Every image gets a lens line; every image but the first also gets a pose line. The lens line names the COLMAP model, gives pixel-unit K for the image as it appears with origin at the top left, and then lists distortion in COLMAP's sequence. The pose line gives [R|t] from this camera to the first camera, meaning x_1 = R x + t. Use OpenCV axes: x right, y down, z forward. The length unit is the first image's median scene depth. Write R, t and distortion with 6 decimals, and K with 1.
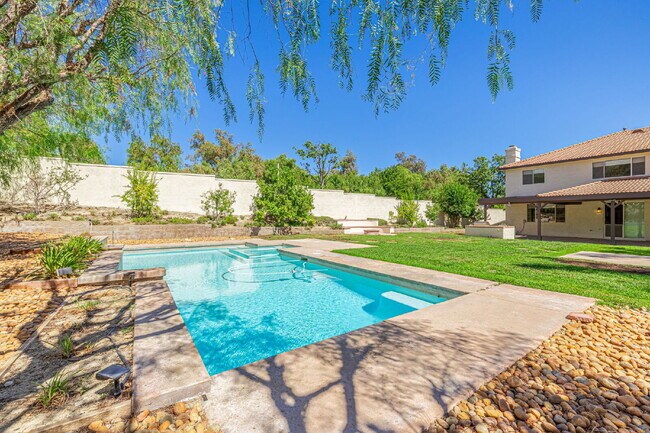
lens RADIAL K [[272.1, 0, 323.6], [0, 272.1, 215.6], [0, 0, 1]] dist [0.000440, 0.000101]
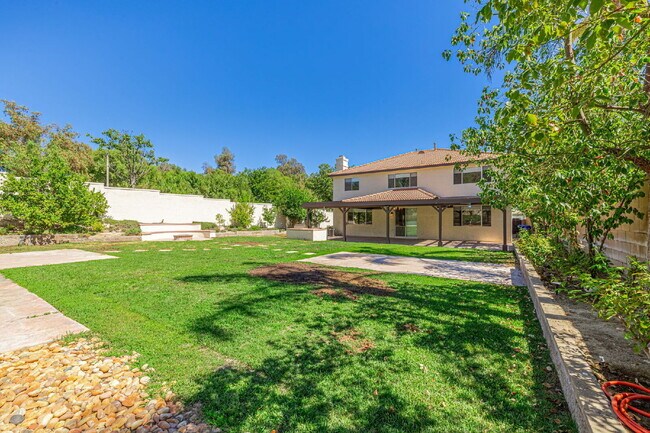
lens RADIAL K [[272.1, 0, 323.6], [0, 272.1, 215.6], [0, 0, 1]] dist [0.000440, 0.000101]
pose [[0.928999, 0.002673, 0.370072, 0.260376], [-0.000989, 0.999988, -0.004742, -0.007353], [-0.370081, 0.004039, 0.928991, -0.009366]]
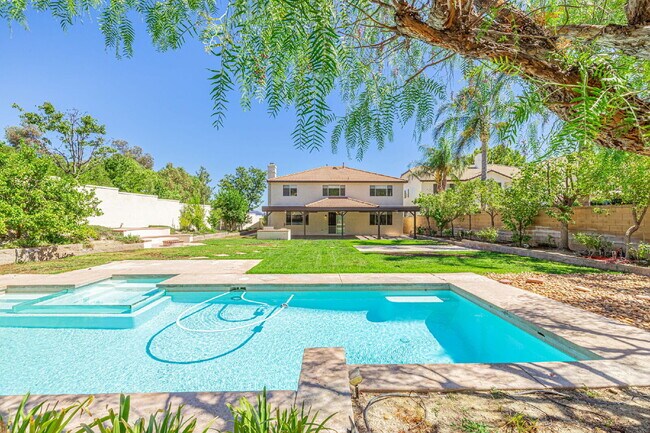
lens RADIAL K [[272.1, 0, 323.6], [0, 272.1, 215.6], [0, 0, 1]] dist [0.000440, 0.000101]
pose [[0.551677, 0.003750, 0.834049, -0.248369], [-0.002538, 0.999993, -0.002817, -0.020562], [-0.834054, -0.000563, 0.551683, 0.154737]]
